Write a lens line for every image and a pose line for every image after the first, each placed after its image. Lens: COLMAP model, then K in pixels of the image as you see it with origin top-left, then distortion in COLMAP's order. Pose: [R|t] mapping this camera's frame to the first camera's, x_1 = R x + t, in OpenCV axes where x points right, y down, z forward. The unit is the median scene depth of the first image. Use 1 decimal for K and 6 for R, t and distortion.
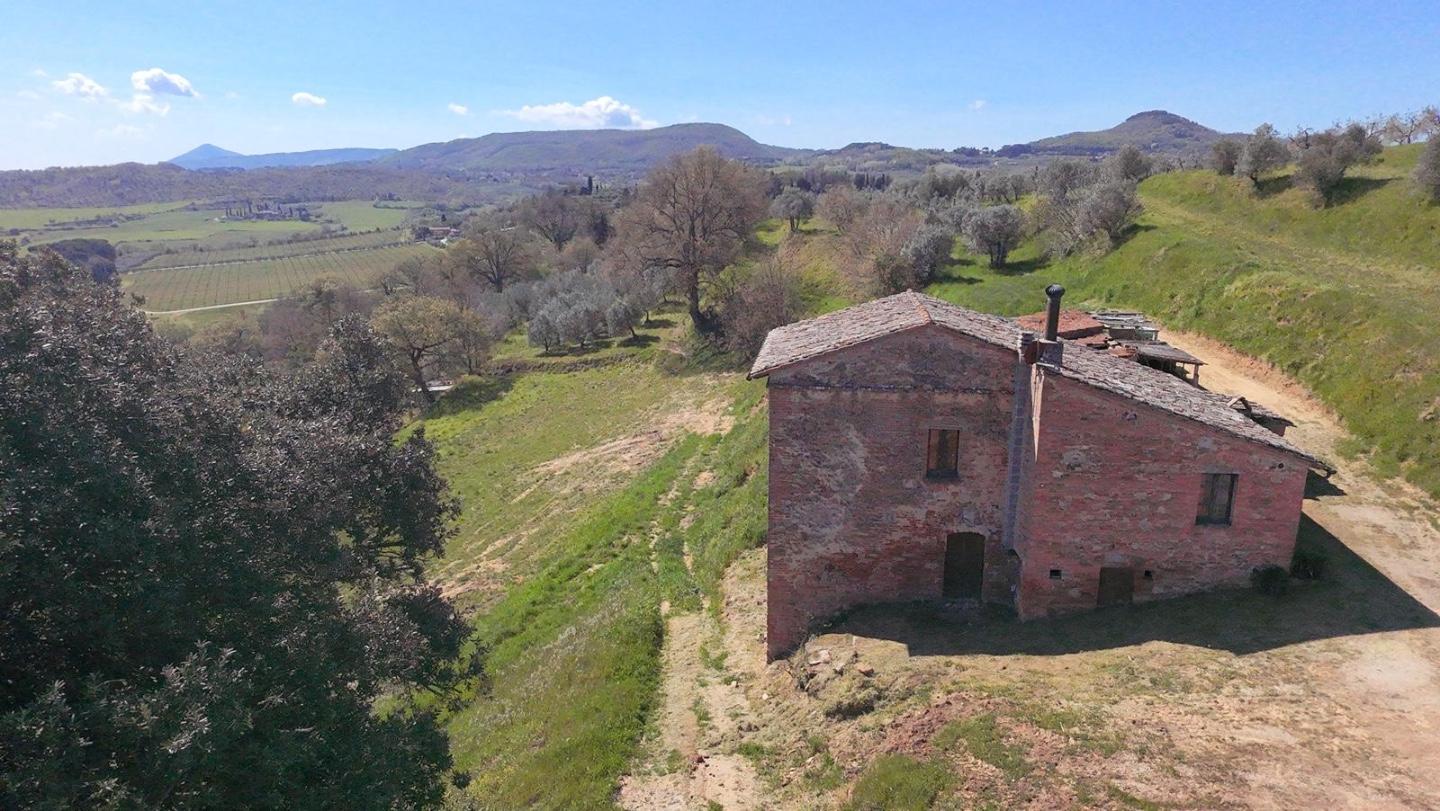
lens RADIAL K [[923.5, 0, 720.0], [0, 923.5, 405.5], [0, 0, 1]] dist [0.022720, 0.000855]
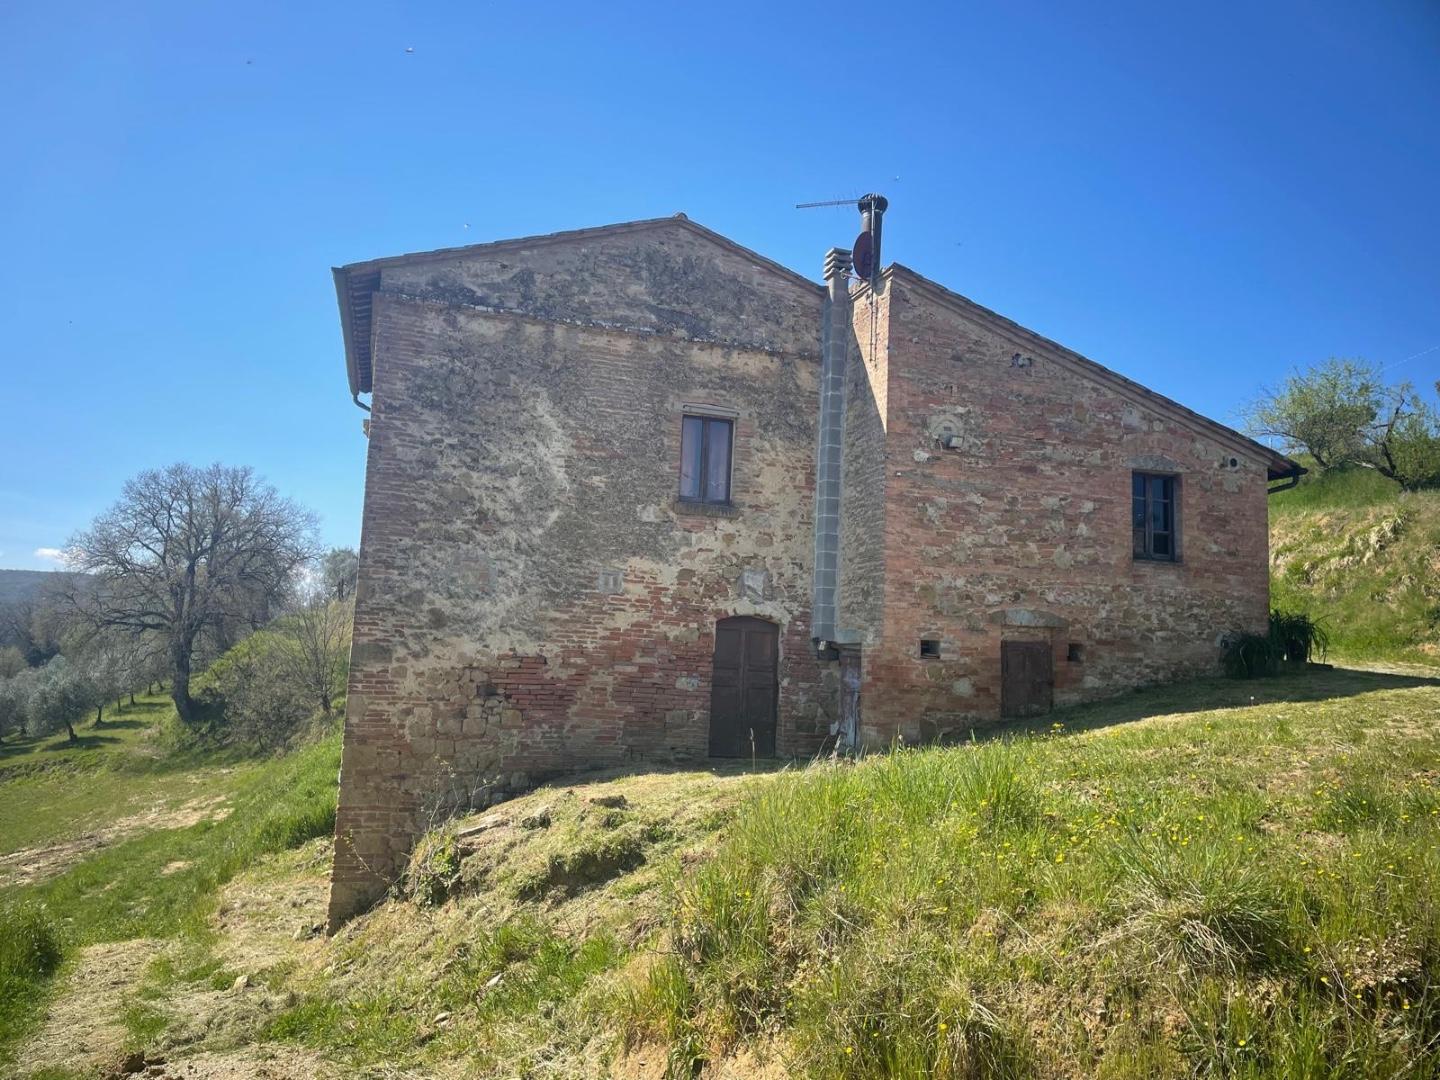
lens RADIAL K [[1084.4, 0, 690.6], [0, 1084.4, 537.9], [0, 0, 1]] dist [0.097761, -0.123468]
pose [[0.920513, 0.091071, 0.379949, -0.005100], [0.047575, 0.939093, -0.340354, 0.311993], [-0.387804, 0.331376, 0.860115, 0.474656]]
